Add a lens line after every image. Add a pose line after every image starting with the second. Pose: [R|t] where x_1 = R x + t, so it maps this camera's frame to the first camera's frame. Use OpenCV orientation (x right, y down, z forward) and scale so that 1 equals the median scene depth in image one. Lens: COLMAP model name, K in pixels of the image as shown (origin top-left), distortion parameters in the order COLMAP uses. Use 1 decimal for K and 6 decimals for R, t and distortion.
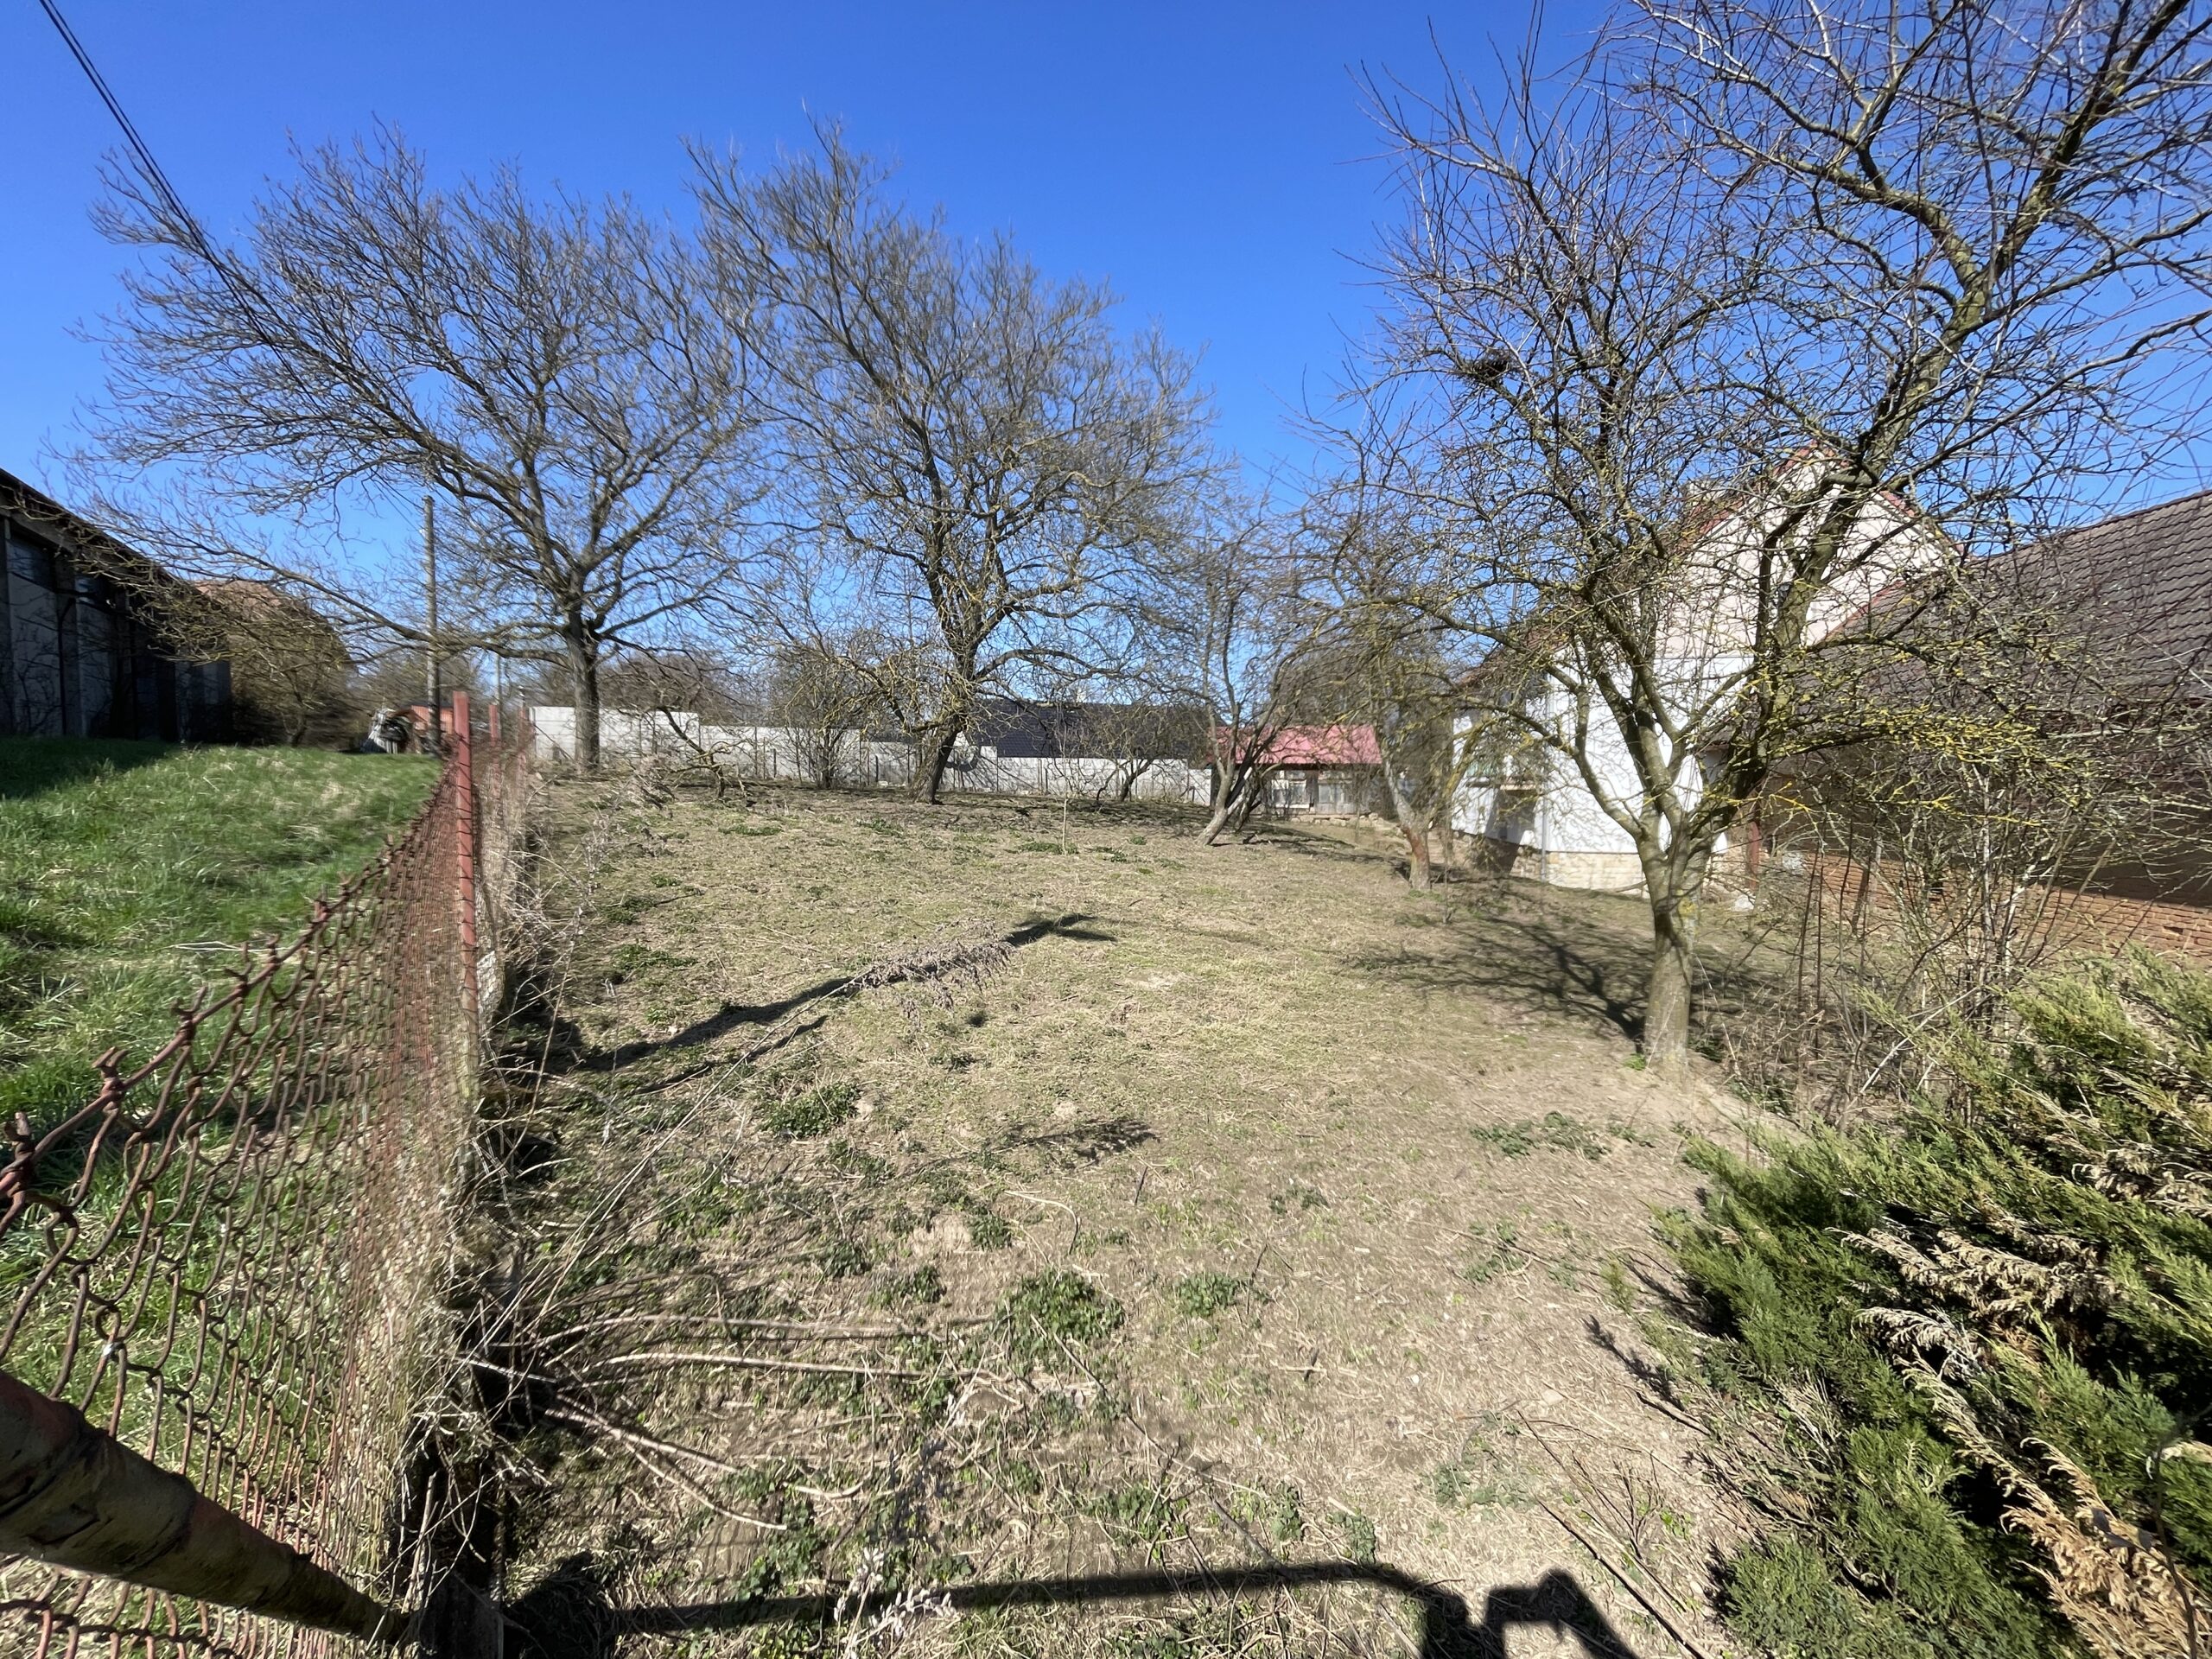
lens RADIAL K [[896.4, 0, 1115.7], [0, 896.4, 838.1], [0, 0, 1]] dist [-0.001346, -0.000561]
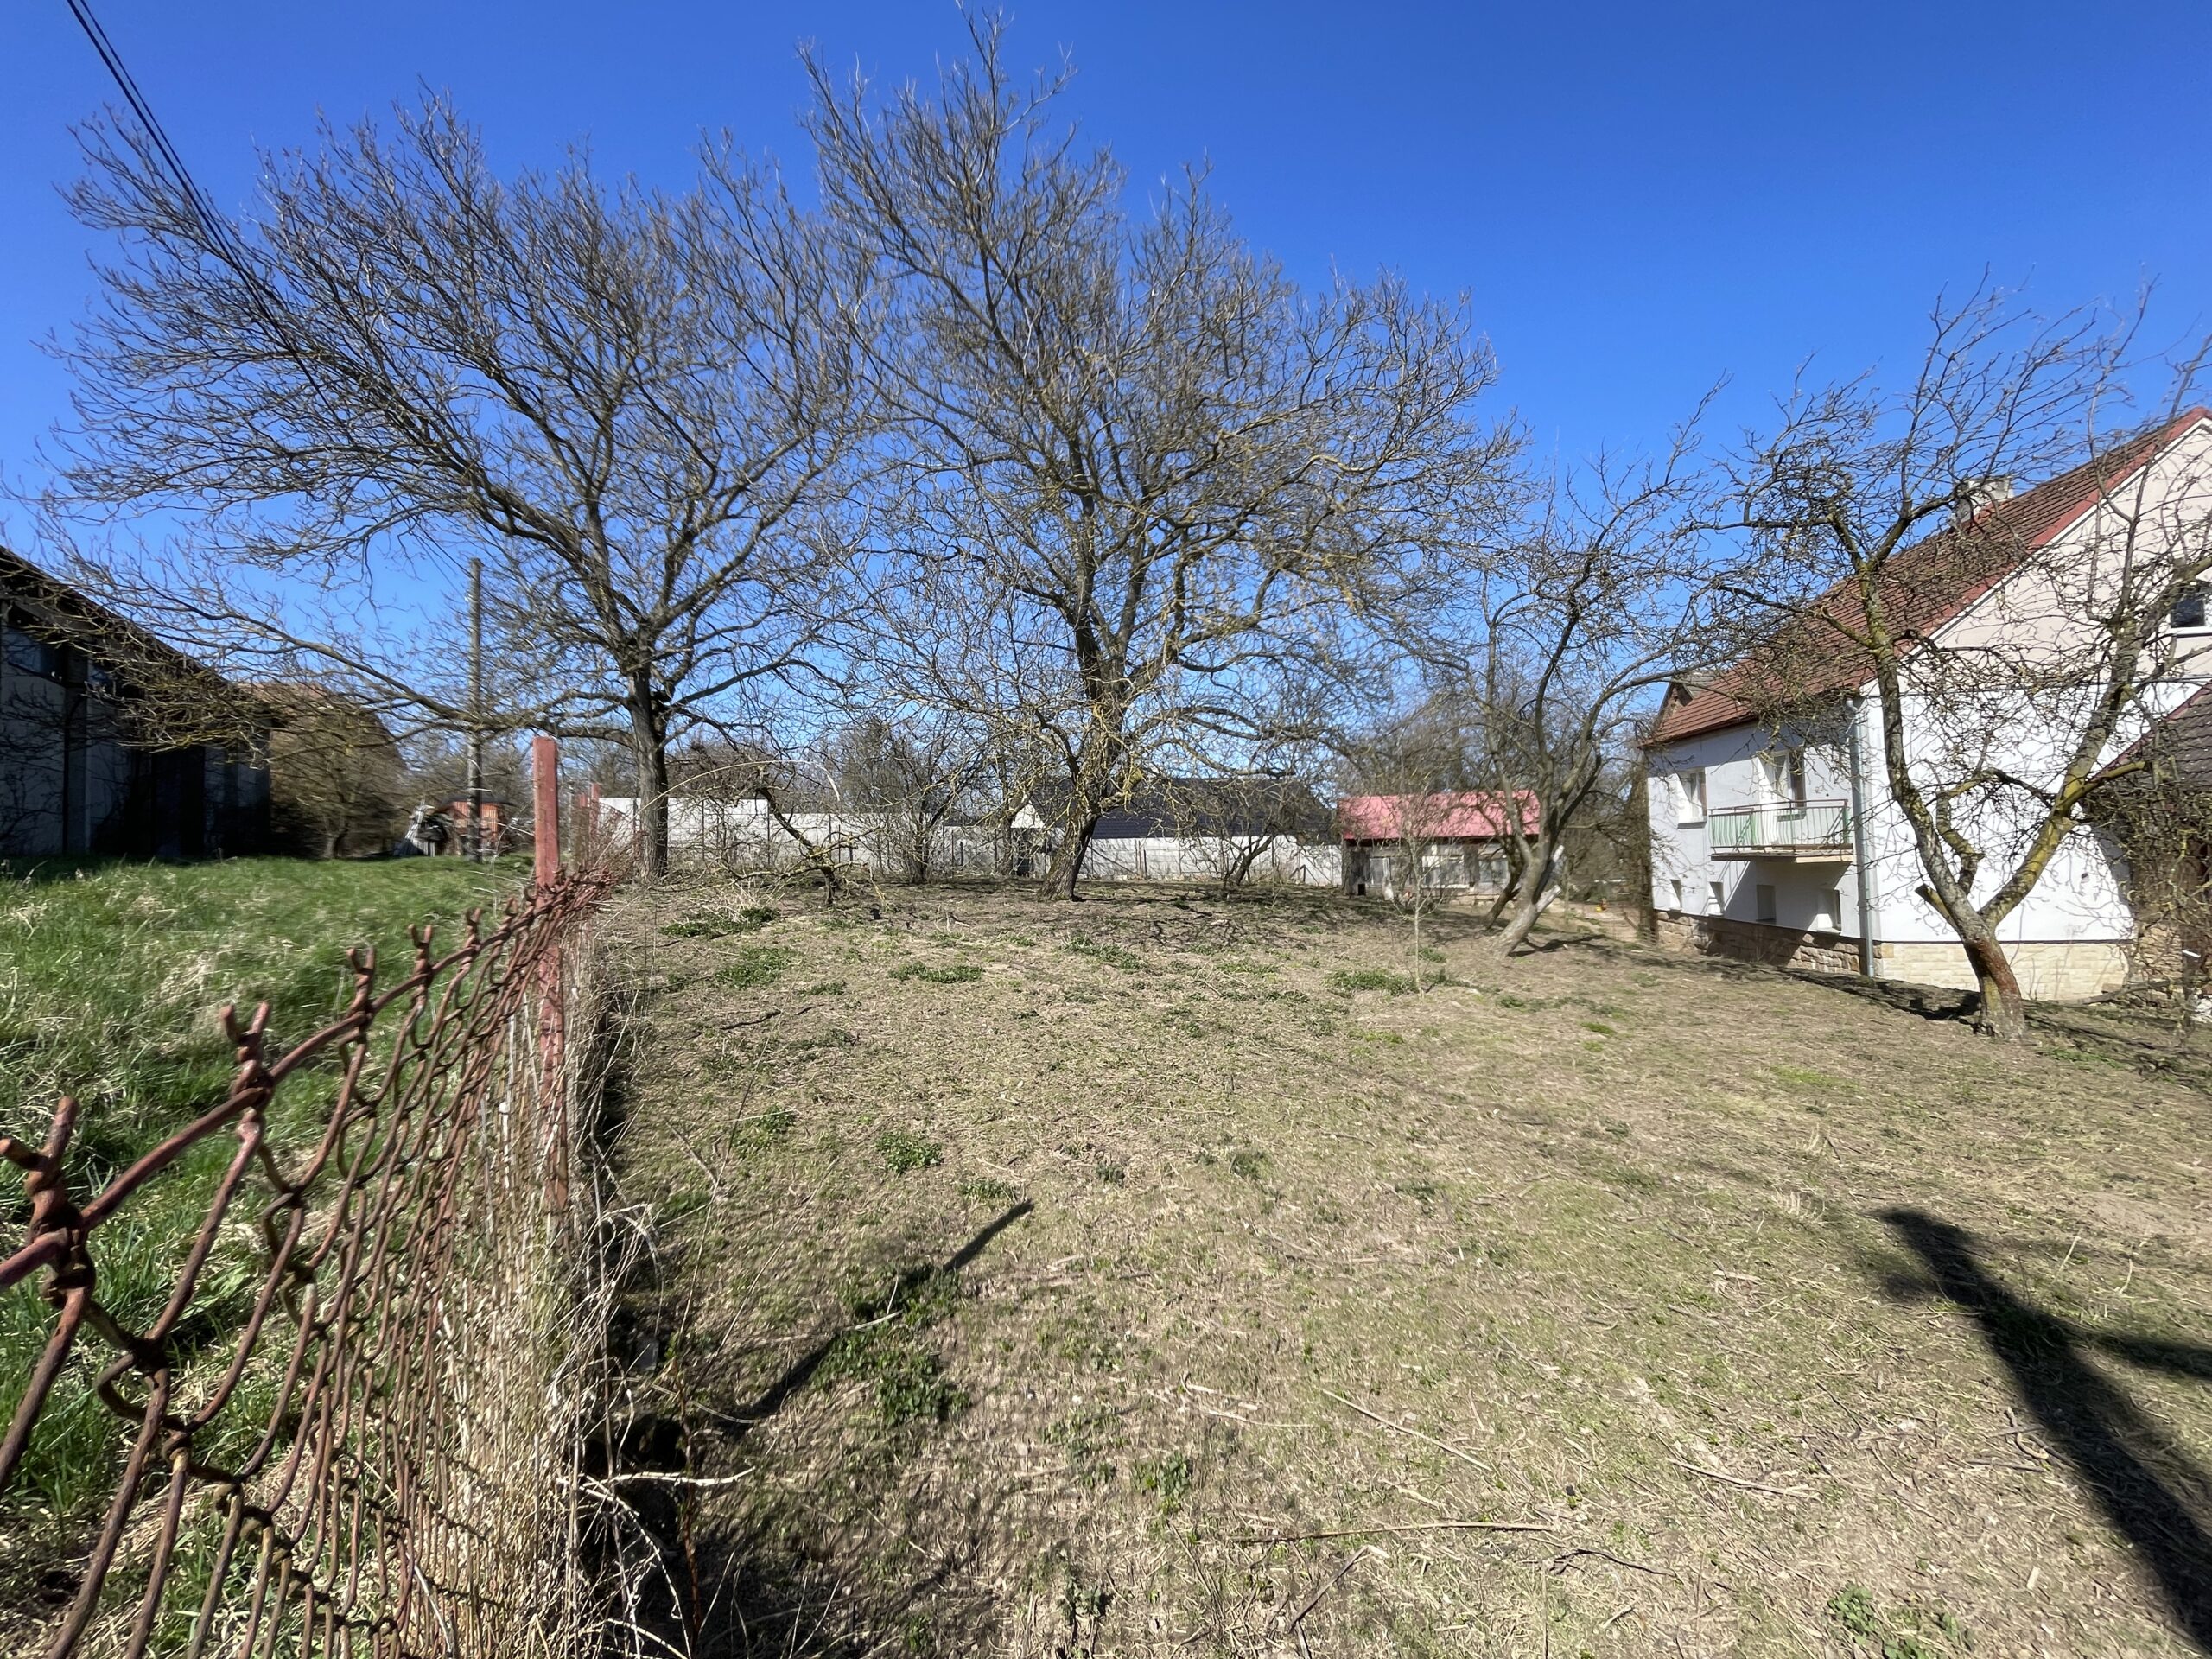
lens RADIAL K [[913.6, 0, 1109.7], [0, 913.6, 836.4], [0, 0, 1]] dist [0.001096, 0.000491]
pose [[0.998407, -0.029994, -0.047795, -0.185255], [0.025658, 0.995711, -0.088884, -0.031729], [0.050256, 0.087516, 0.994895, 0.265175]]
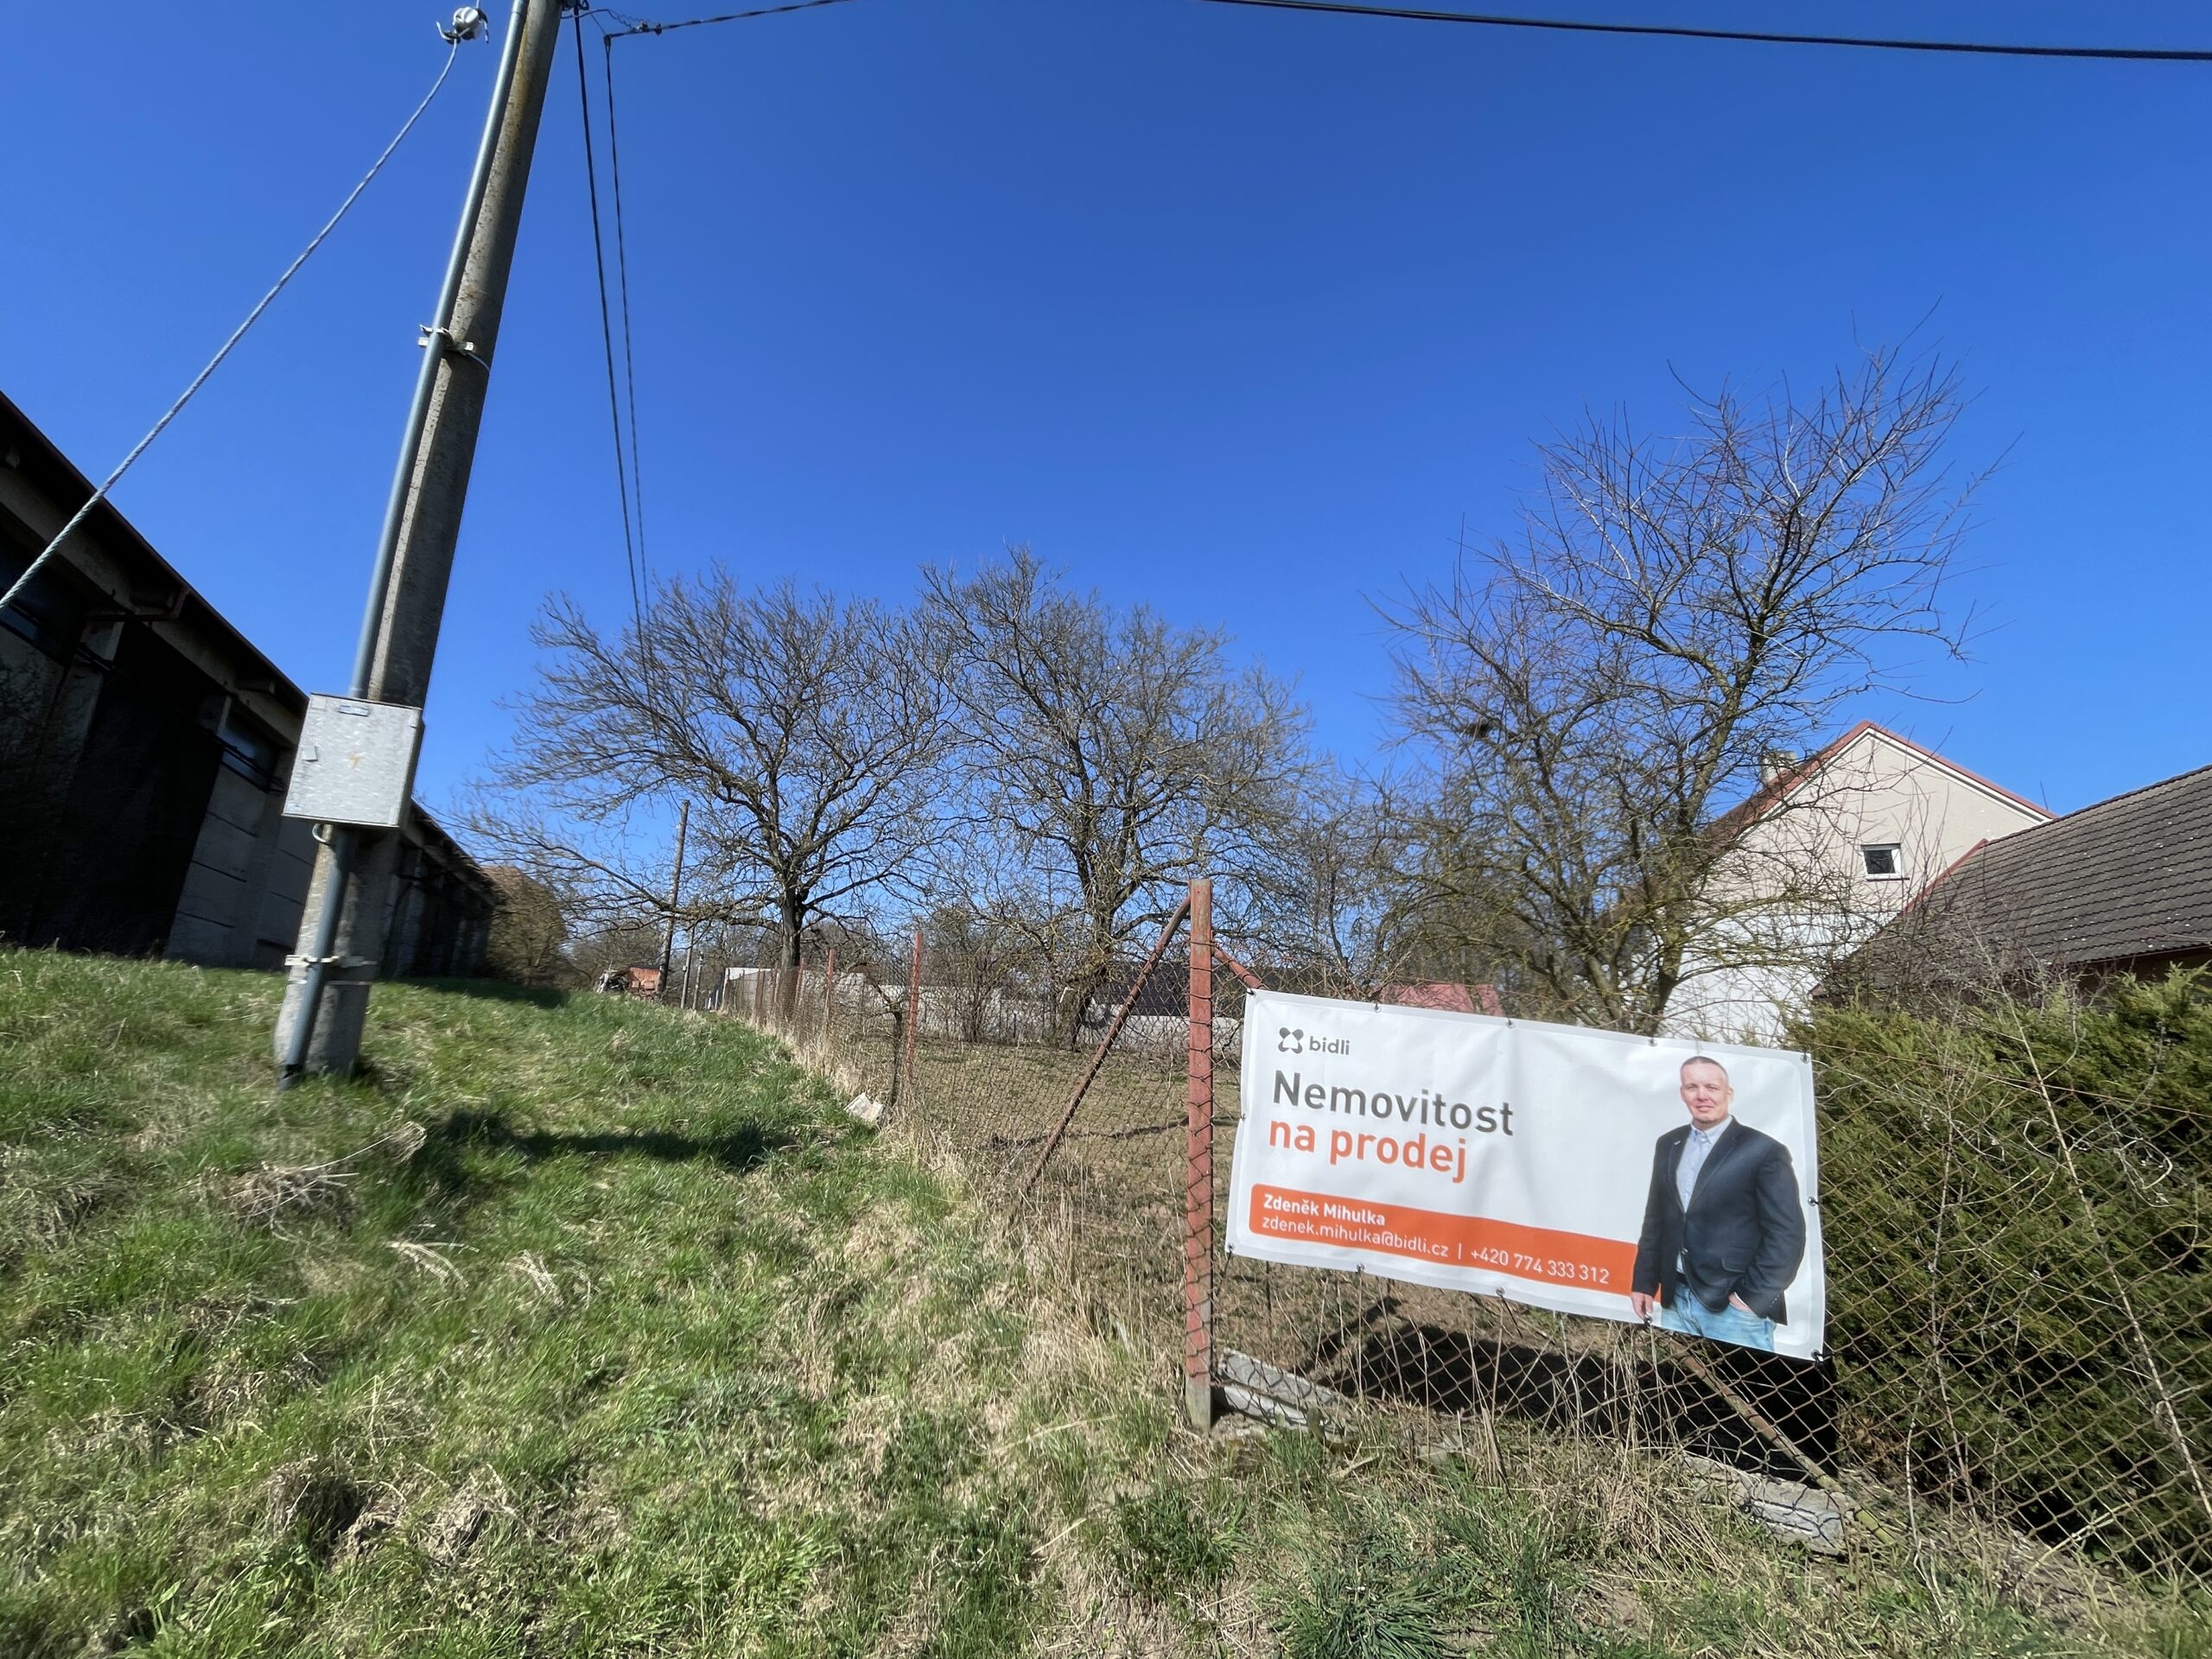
lens RADIAL K [[896.4, 0, 1115.7], [0, 896.4, 838.1], [0, 0, 1]] dist [-0.001346, -0.000561]
pose [[0.990865, -0.023301, -0.132827, 0.002919], [-0.015990, 0.957711, -0.287289, 0.036347], [0.133903, 0.286788, 0.948590, -0.165103]]
